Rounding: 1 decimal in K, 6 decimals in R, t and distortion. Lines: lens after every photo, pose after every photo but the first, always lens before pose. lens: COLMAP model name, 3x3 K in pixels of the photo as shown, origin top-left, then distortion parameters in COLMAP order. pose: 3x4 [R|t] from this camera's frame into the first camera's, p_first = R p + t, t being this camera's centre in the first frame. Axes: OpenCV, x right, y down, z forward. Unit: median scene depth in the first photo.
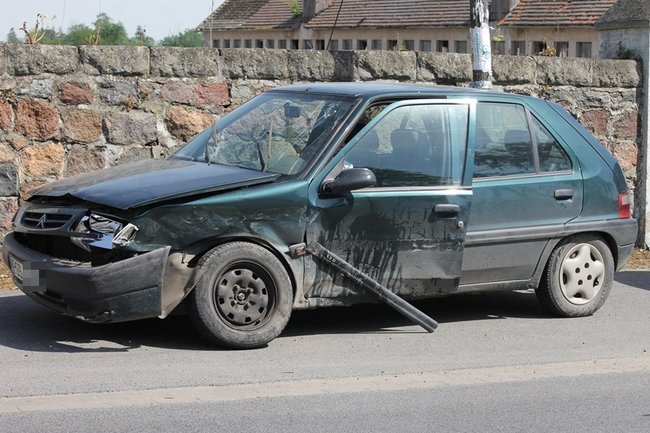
lens RADIAL K [[1698.4, 0, 325.0], [0, 1698.4, 216.5], [0, 0, 1]] dist [-0.451223, 0.335205]
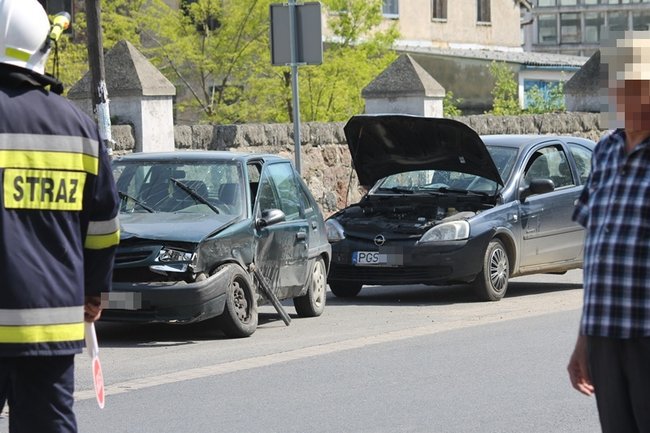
lens RADIAL K [[3002.5, 0, 325.0], [0, 3002.5, 216.5], [0, 0, 1]] dist [0.314059, 3.474500]
pose [[0.751754, -0.055606, 0.657096, -1.568023], [0.092599, 0.995467, -0.021698, 0.036000], [-0.652910, 0.077158, 0.753495, -0.912522]]
